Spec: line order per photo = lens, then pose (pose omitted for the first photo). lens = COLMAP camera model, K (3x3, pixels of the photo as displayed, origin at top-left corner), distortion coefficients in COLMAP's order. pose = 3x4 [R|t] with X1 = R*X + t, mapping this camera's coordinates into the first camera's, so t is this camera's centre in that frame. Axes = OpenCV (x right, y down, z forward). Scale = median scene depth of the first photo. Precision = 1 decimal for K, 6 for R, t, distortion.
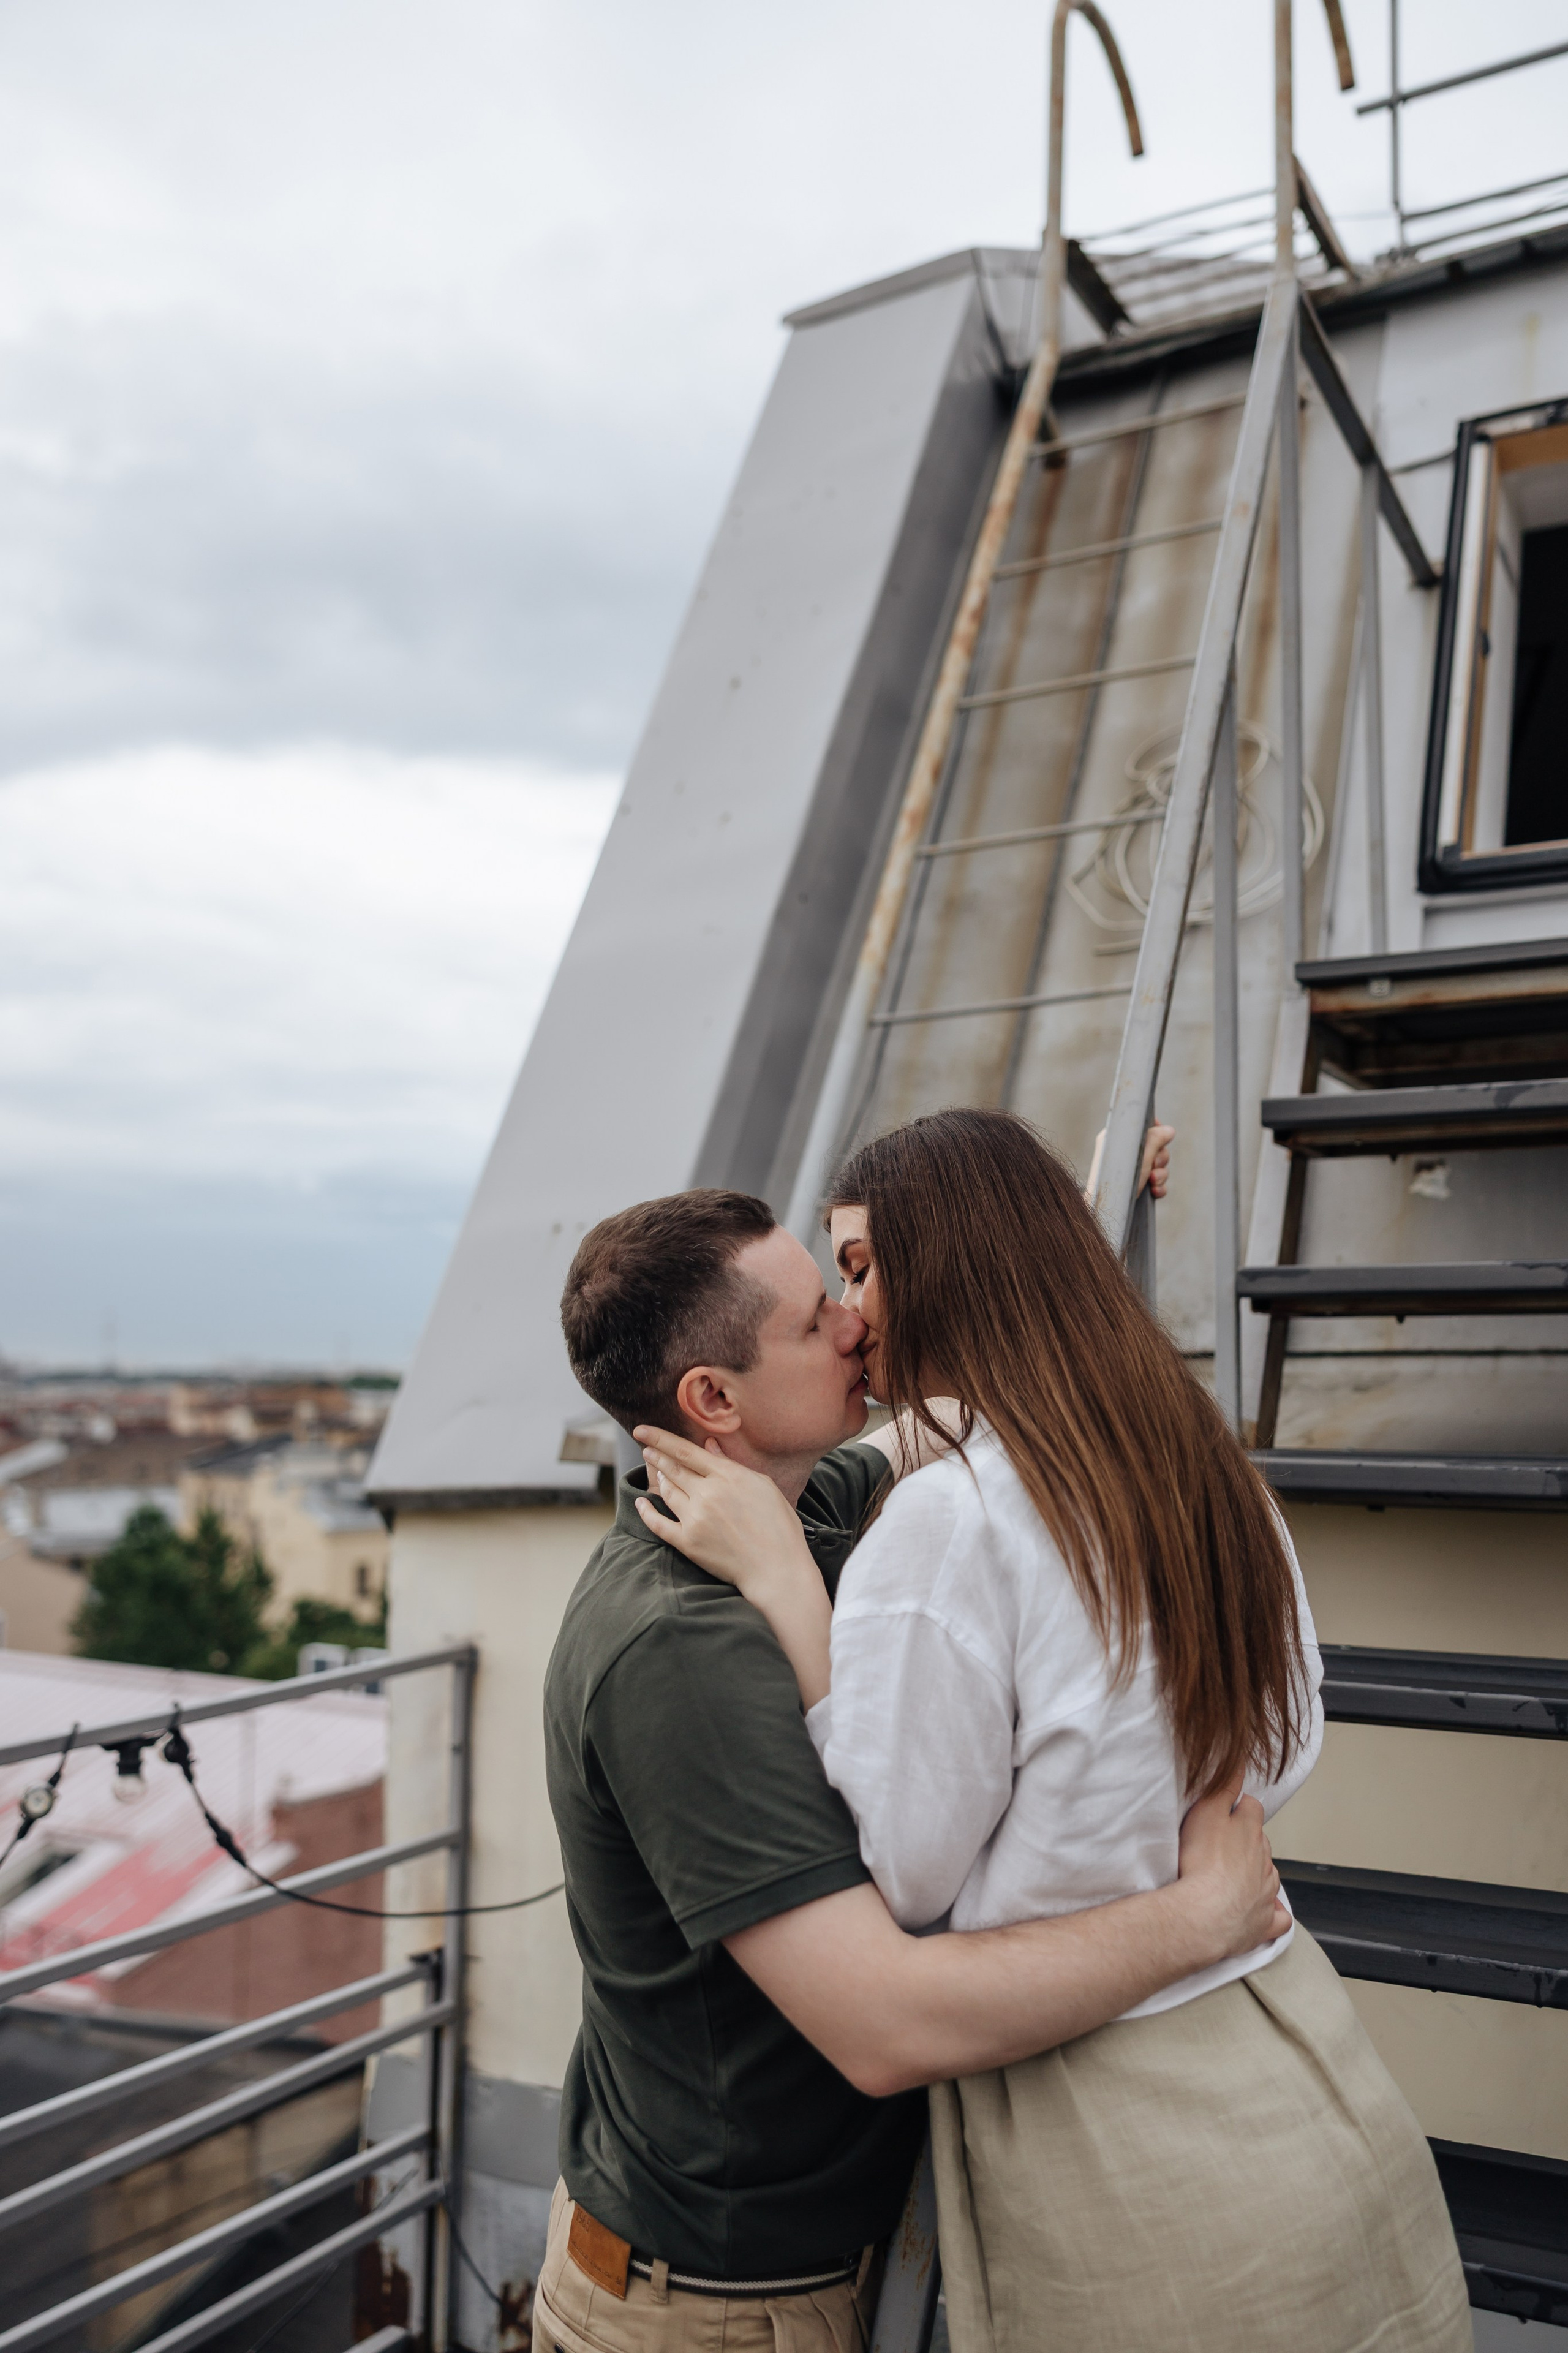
lens RADIAL K [[1932.4, 0, 851.2], [0, 1932.4, 1159.7], [0, 0, 1]] dist [-0.010359, 0.012092]
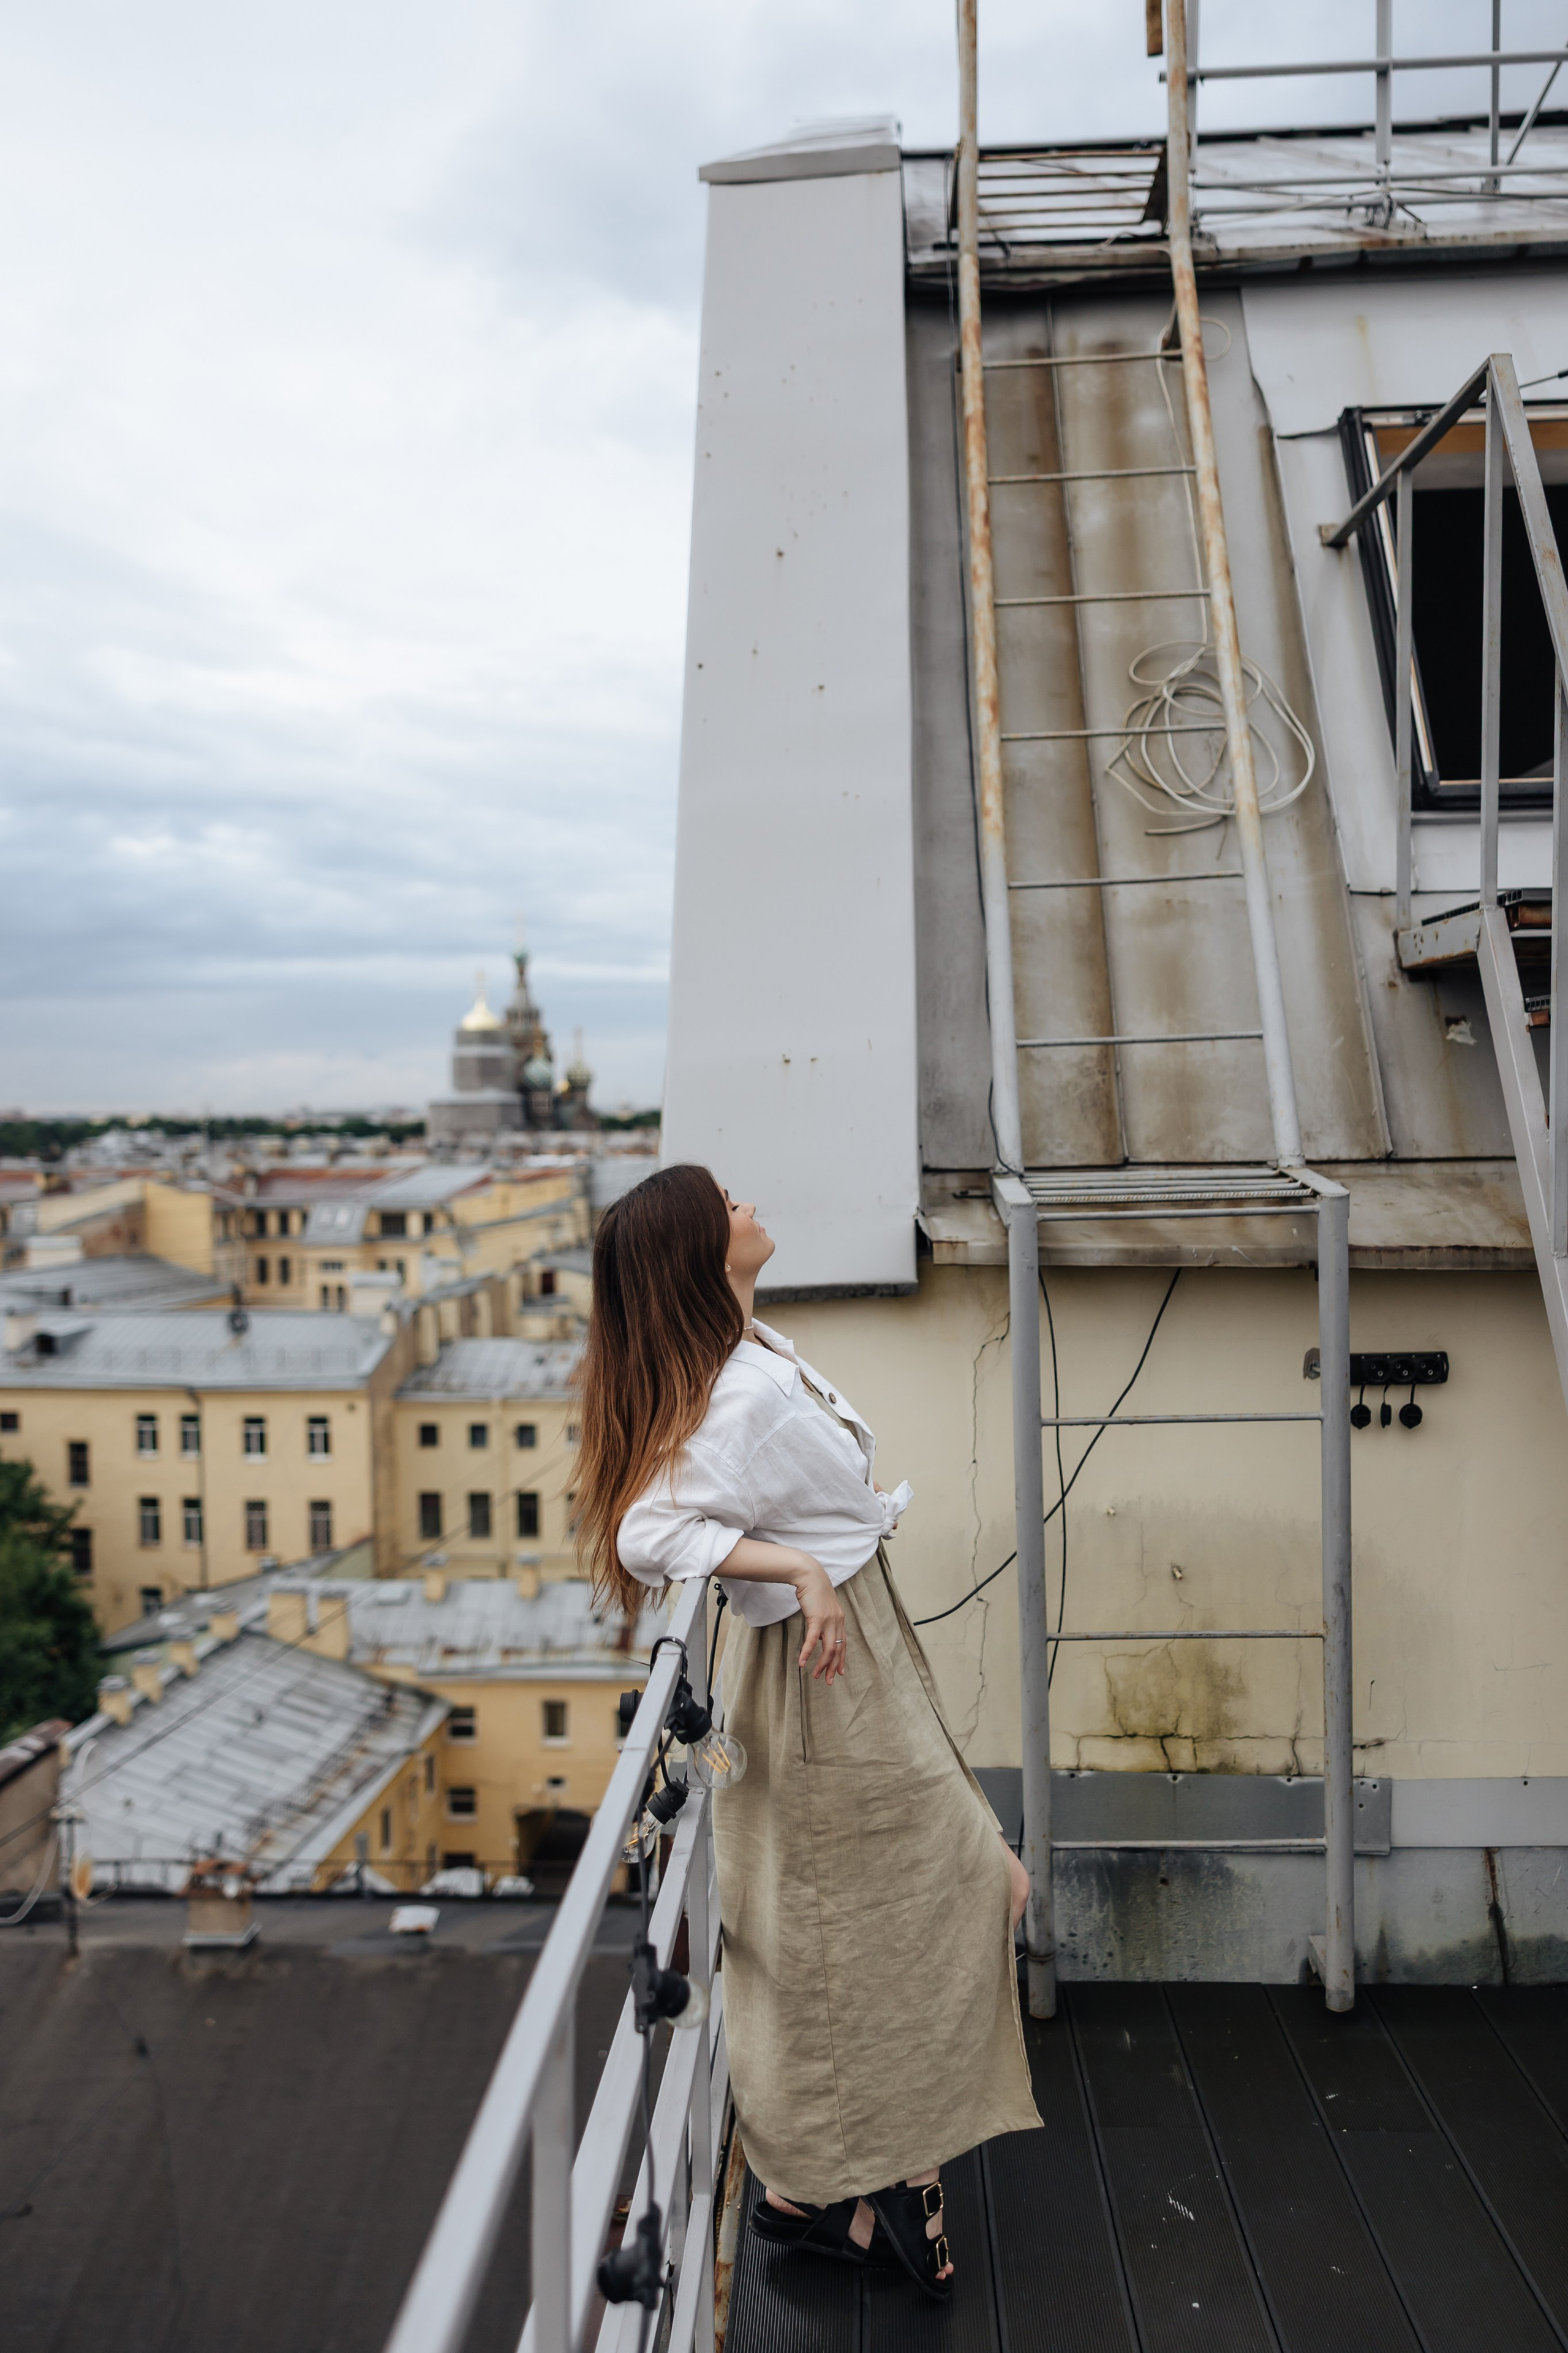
lens RADIAL K [[1885.0, 0, 782.3], [0, 1885.0, 1163.5], [0, 0, 1]] dist [0.005790, 0.002724]
pose [[0.904566, -0.032587, 0.425086, -0.715841], [-0.025958, 0.991015, 0.131210, -0.058795], [-0.425542, -0.129722, 0.895593, -0.016224]]
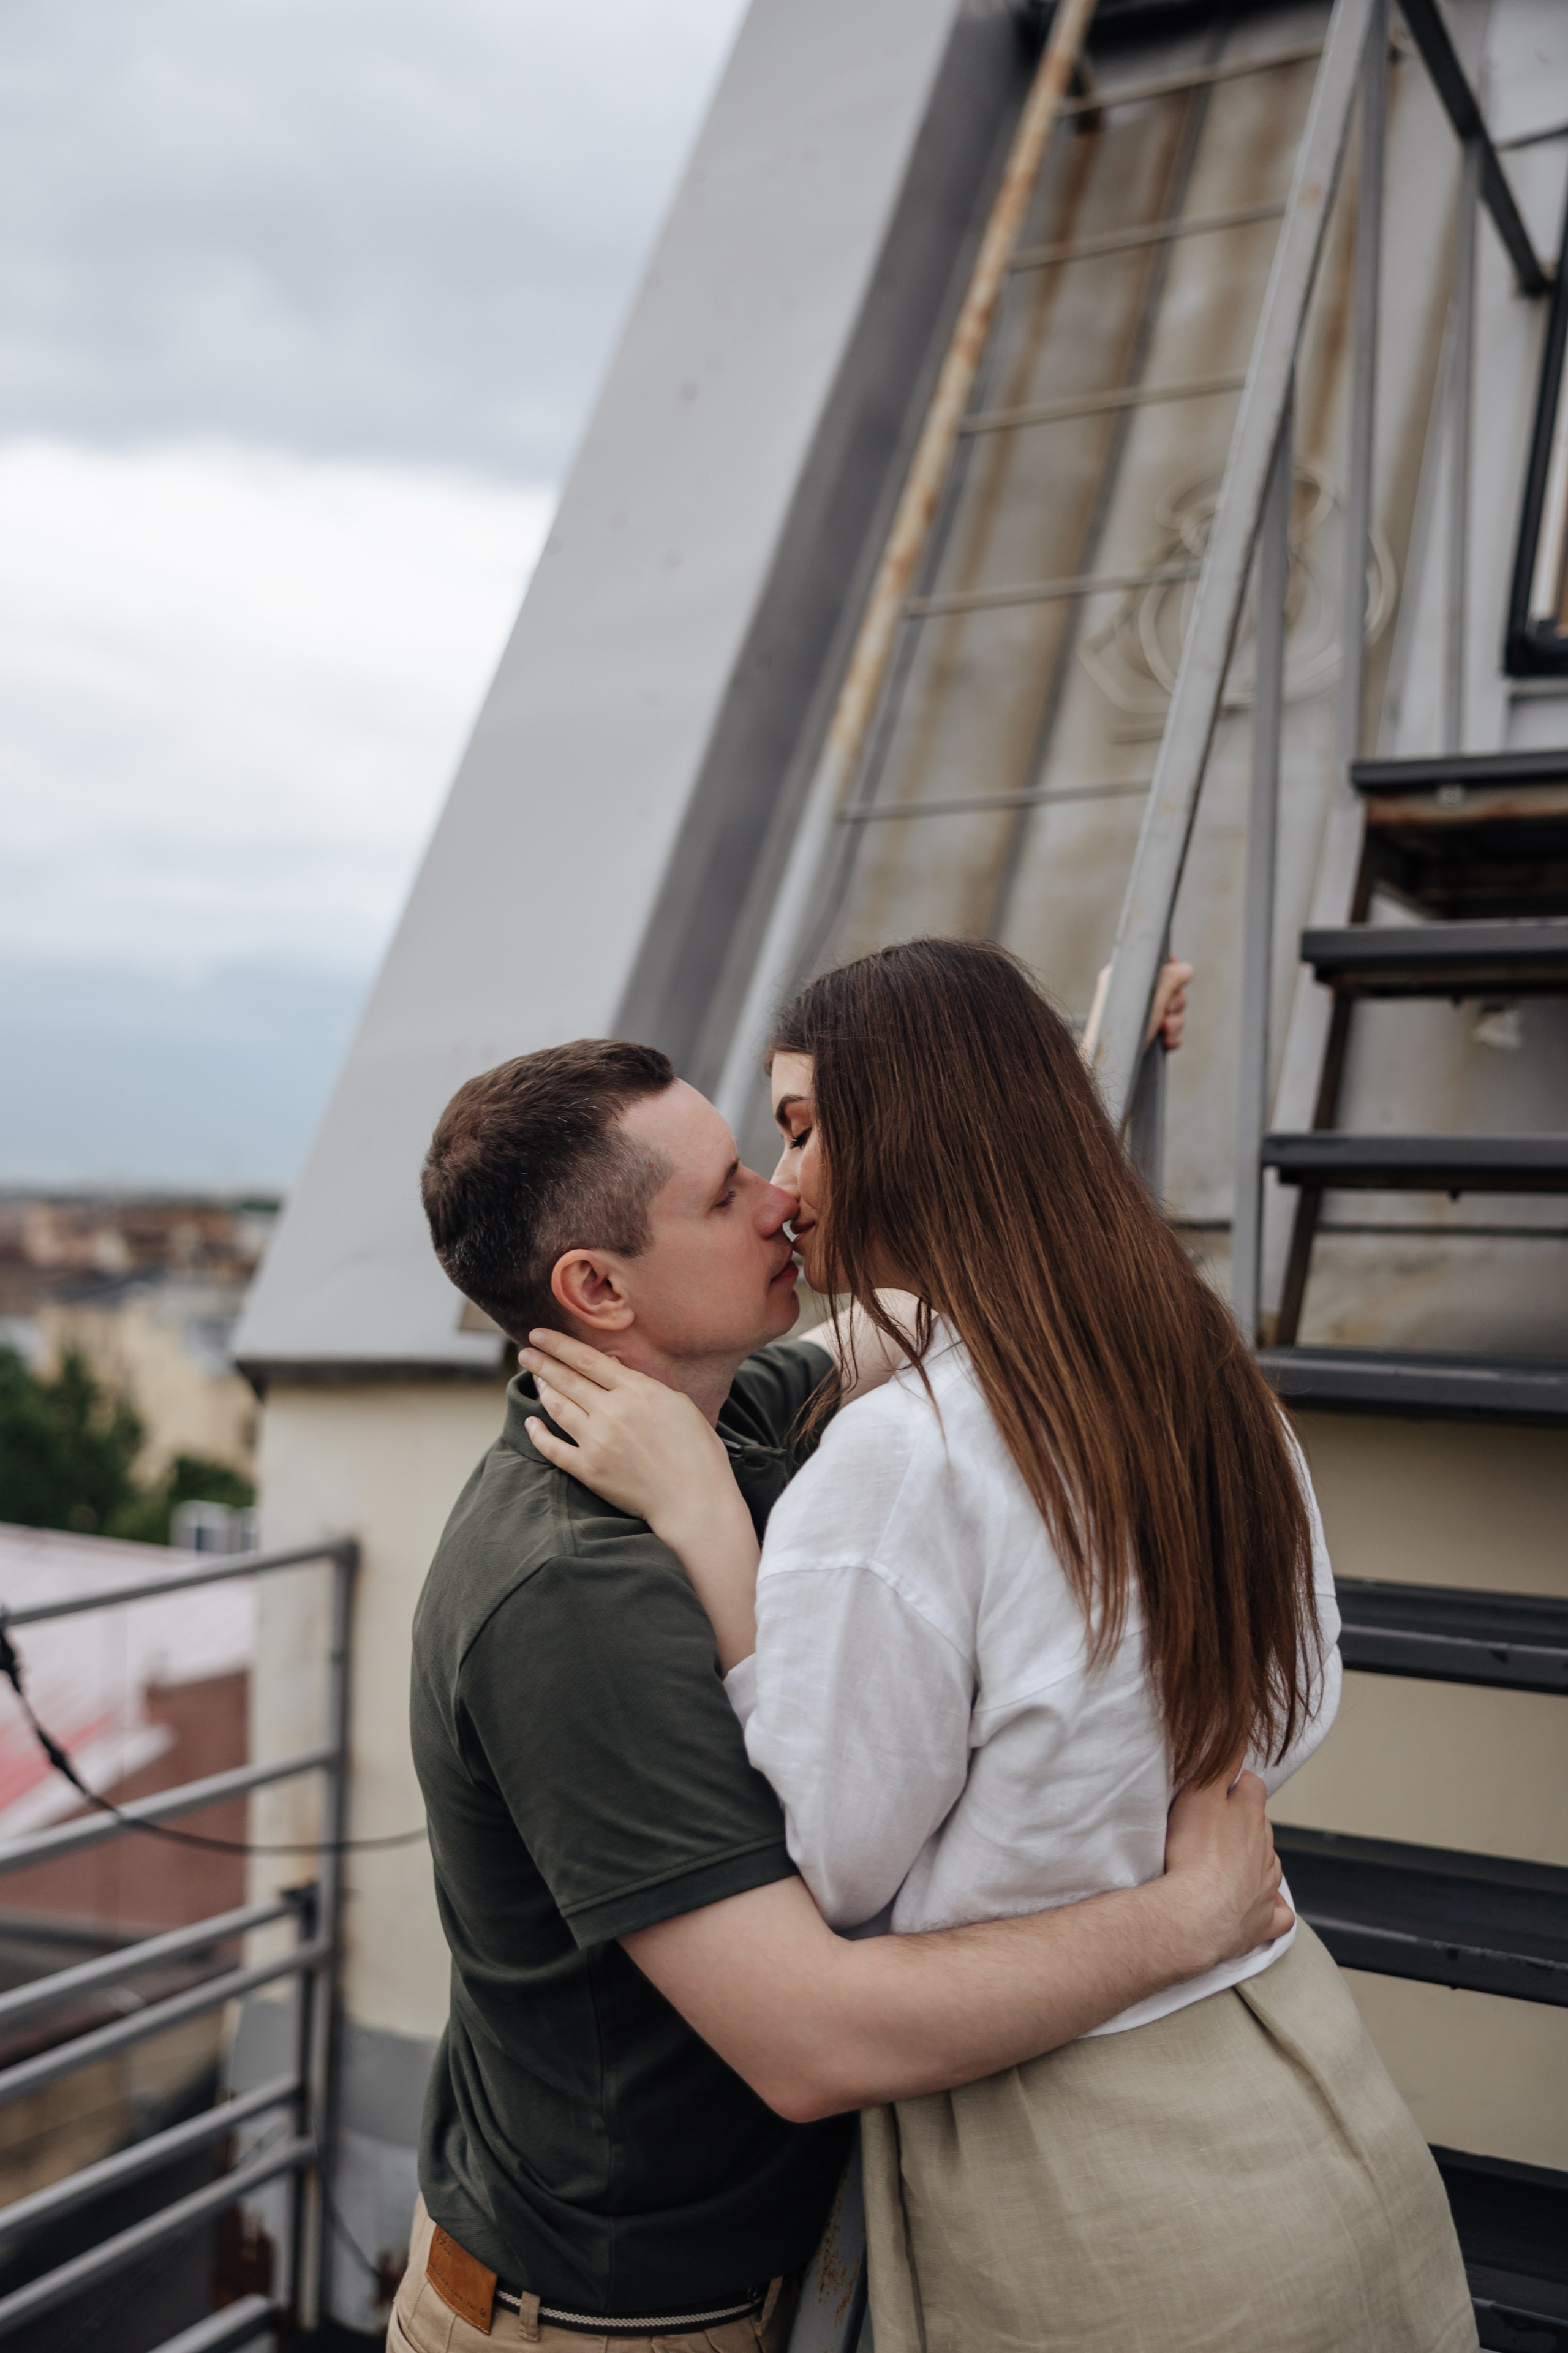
lens RADIAL K [[2226.3, 0, 845.3], [0, 2226.3, 1169.3], [0, 0, 1]] dist [0.013611, 0.000000]
pose [[0.999604, 0.025550, 0.011813, 0.005470], [-0.026545, 0.995256, 0.093601, -0.010218], [-0.009366, -0.093877, 0.995540, 0.028590]]
